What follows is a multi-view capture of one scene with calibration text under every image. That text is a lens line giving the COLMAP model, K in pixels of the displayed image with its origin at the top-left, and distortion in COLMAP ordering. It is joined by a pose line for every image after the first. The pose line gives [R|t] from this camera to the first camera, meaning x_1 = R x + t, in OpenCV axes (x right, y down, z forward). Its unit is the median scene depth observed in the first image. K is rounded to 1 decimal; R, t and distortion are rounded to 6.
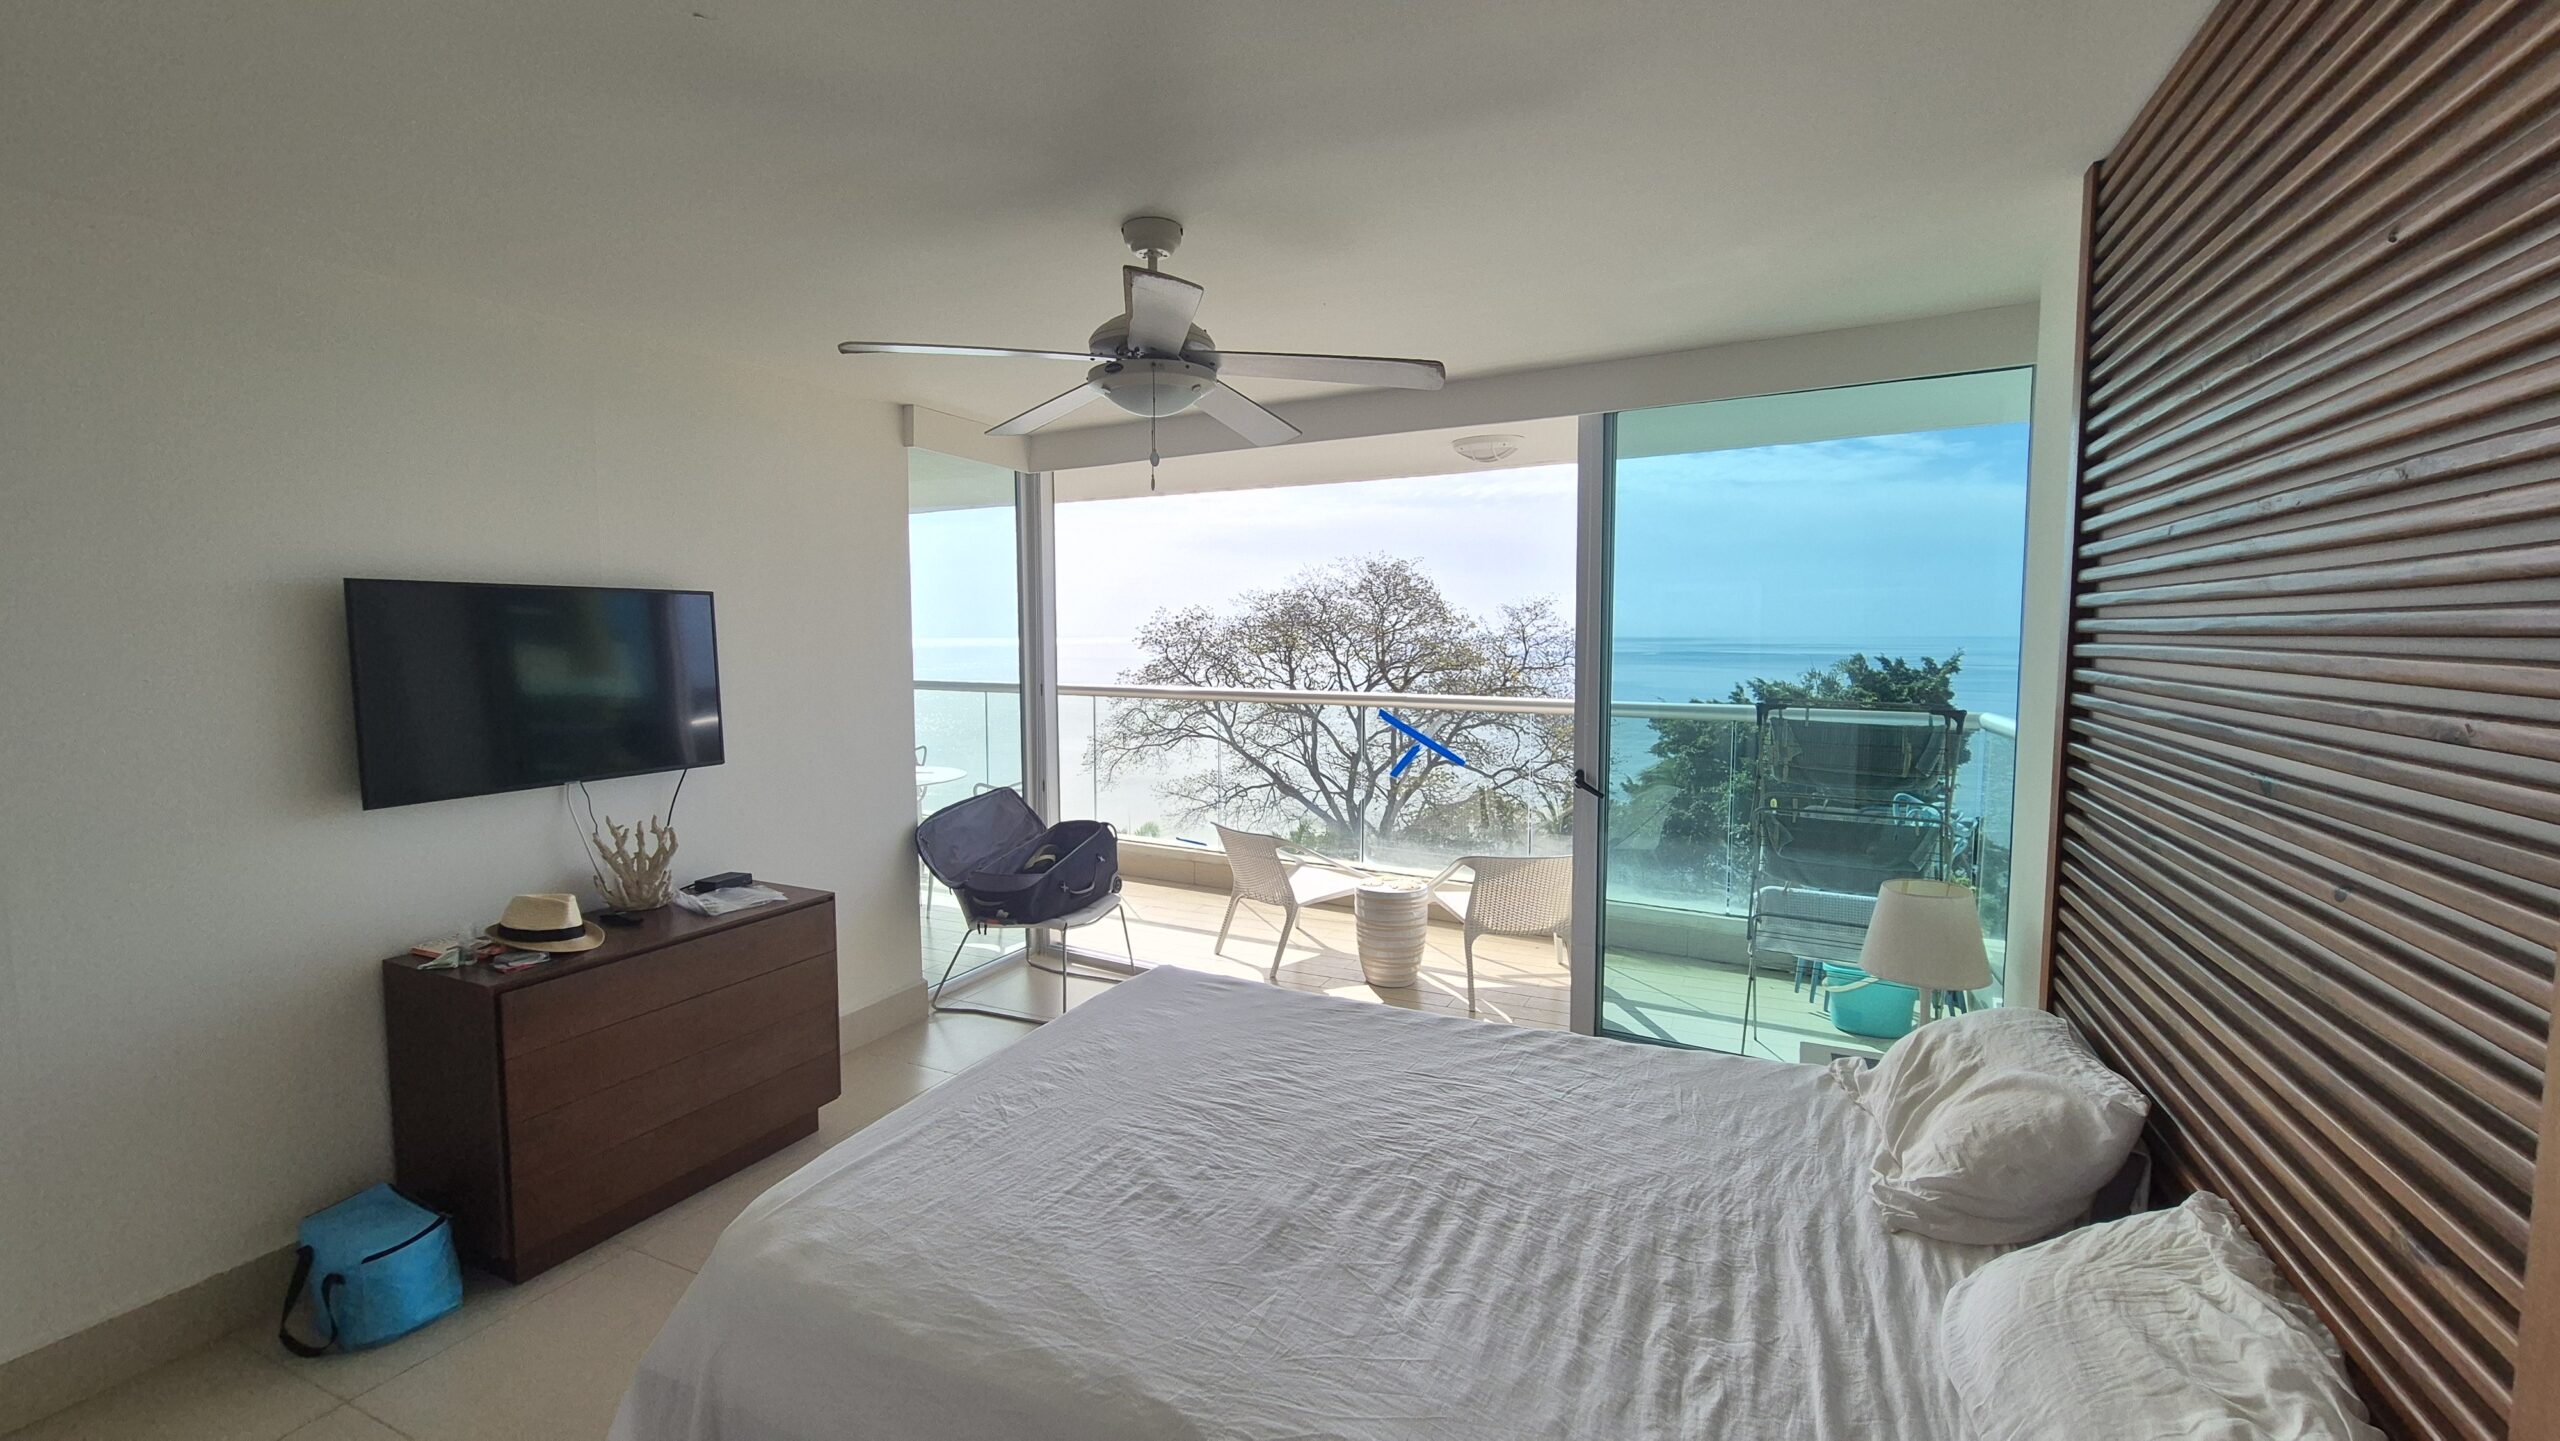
lens RADIAL K [[1052.5, 0, 1280.0], [0, 1052.5, 720.5], [0, 0, 1]] dist [0.005961, 0.000270]
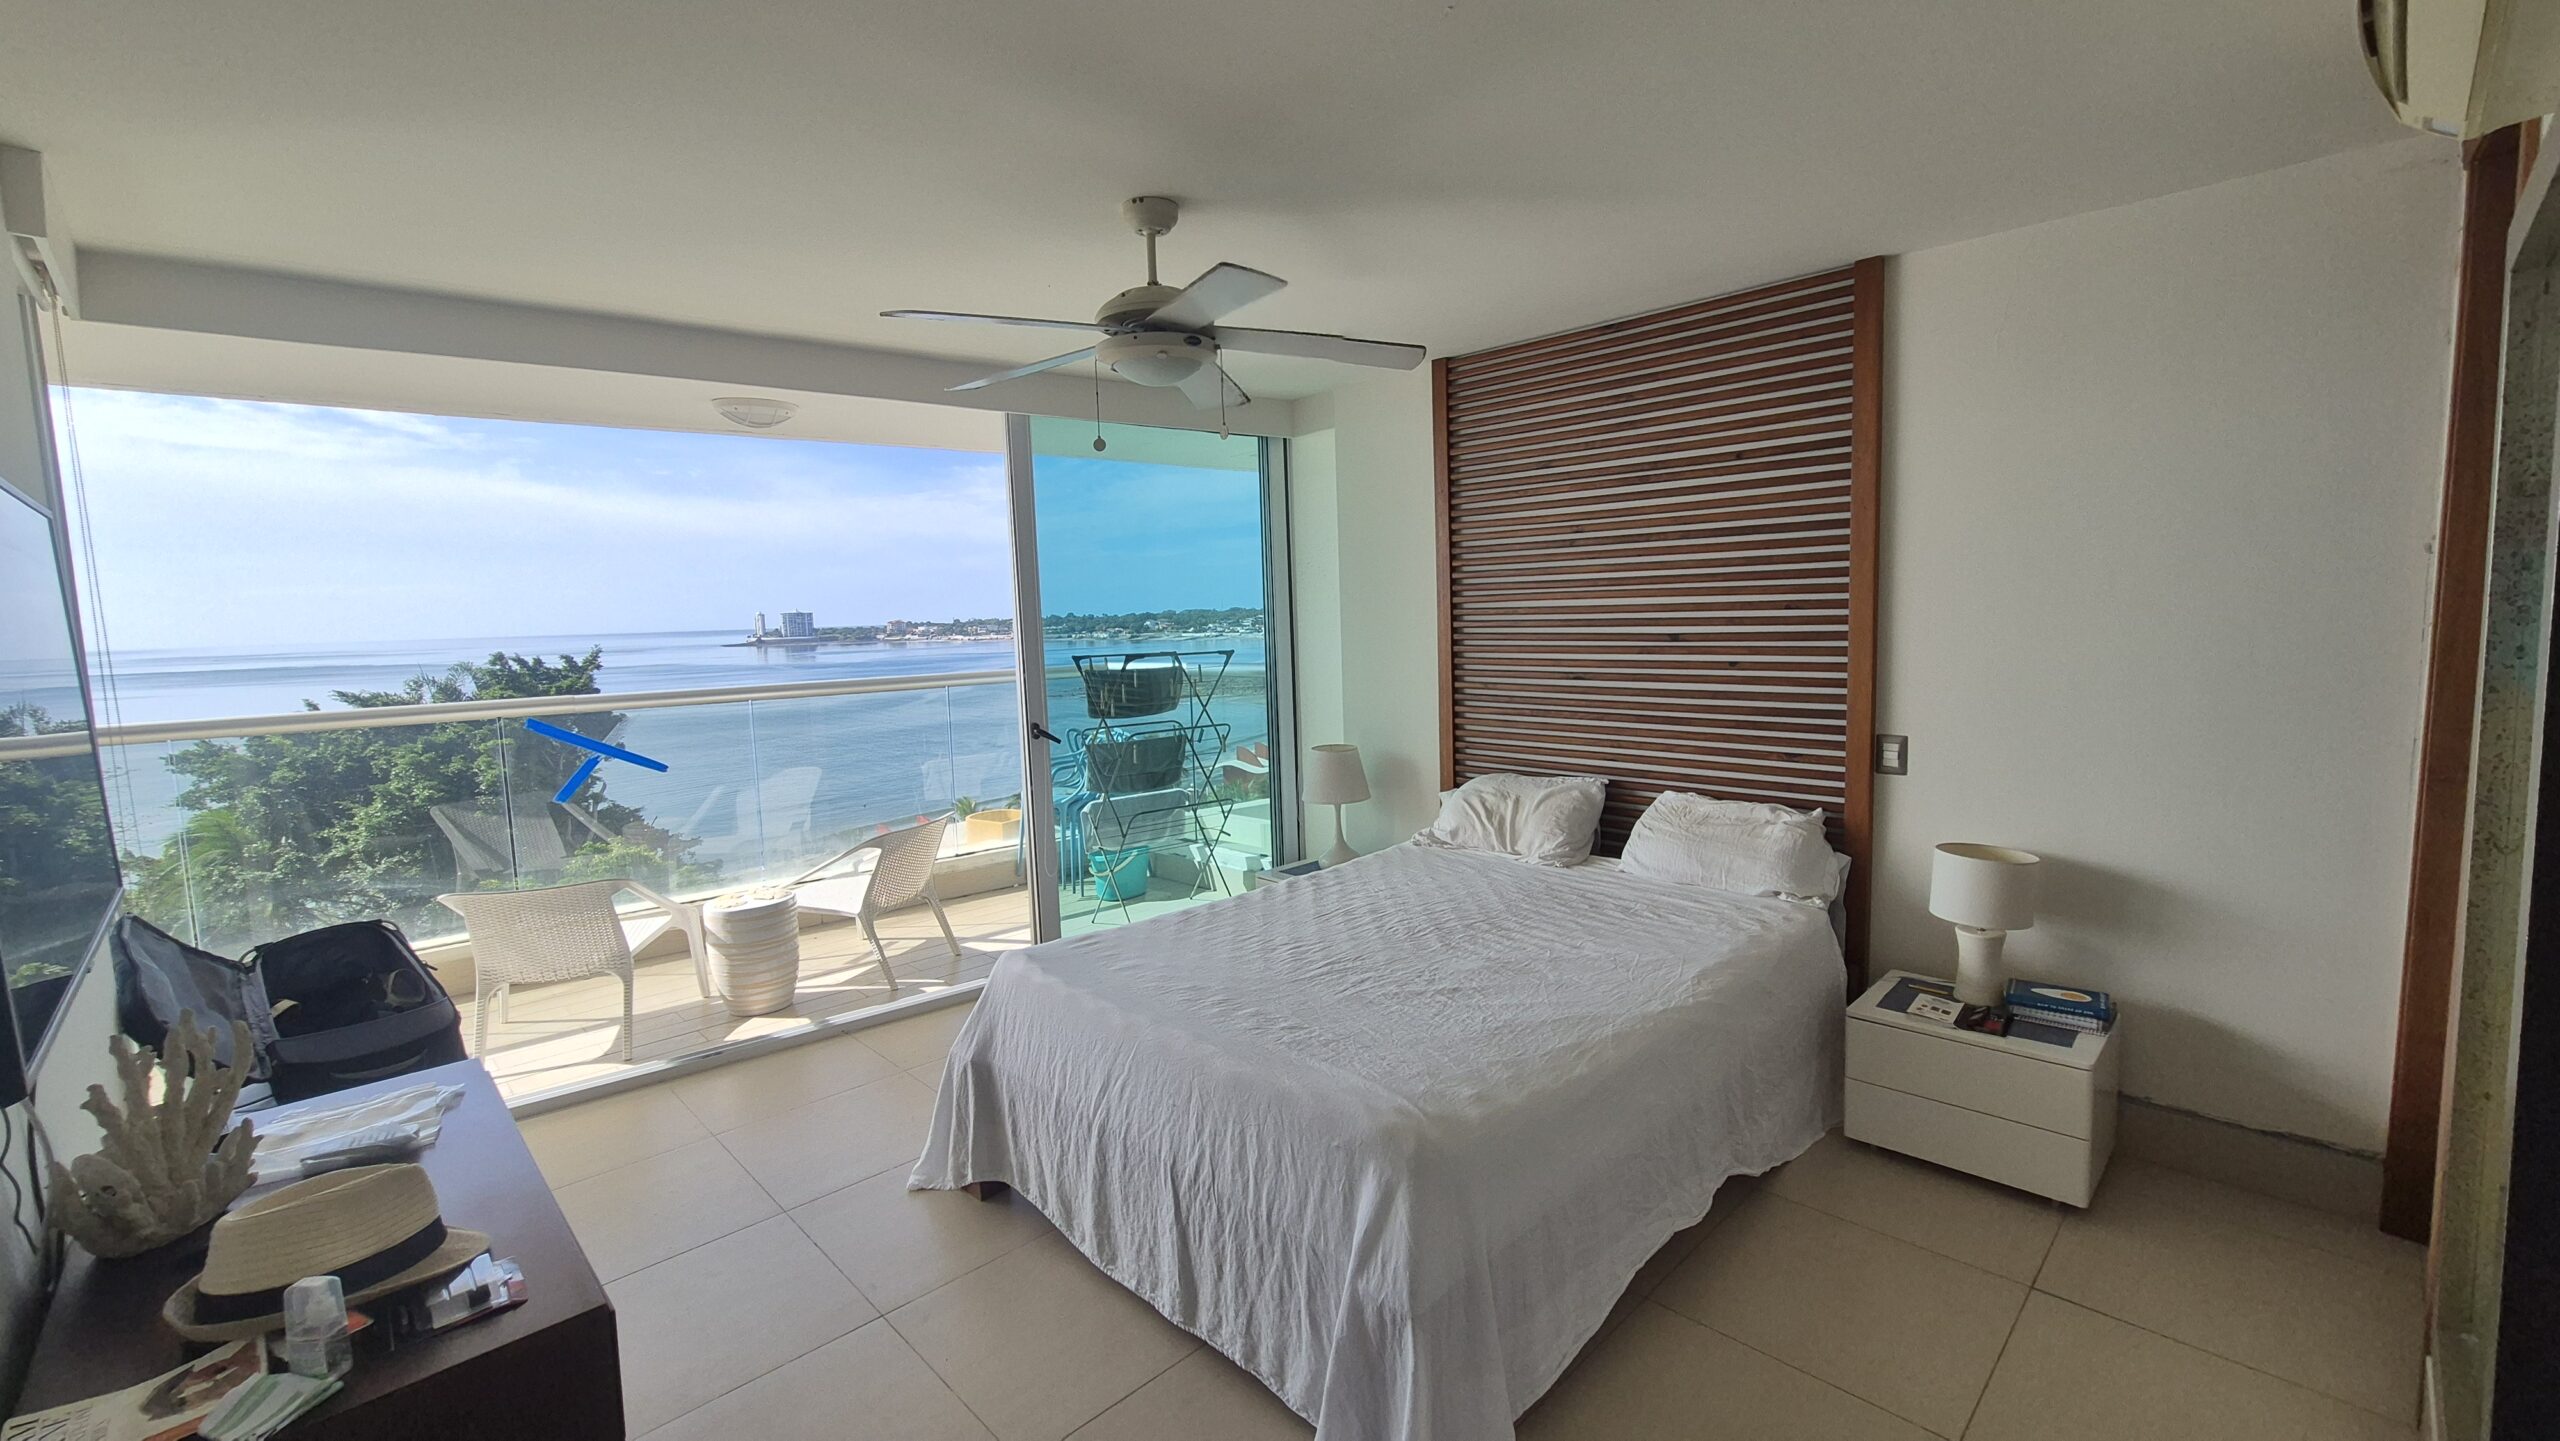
lens RADIAL K [[1055.4, 0, 1290.8], [0, 1055.4, 721.3], [0, 0, 1]] dist [-0.001967, 0.000421]
pose [[0.345827, -0.107174, 0.932157, -1.042134], [0.106064, 0.991553, 0.074654, -0.017695], [-0.932284, 0.073051, 0.354273, 0.497115]]
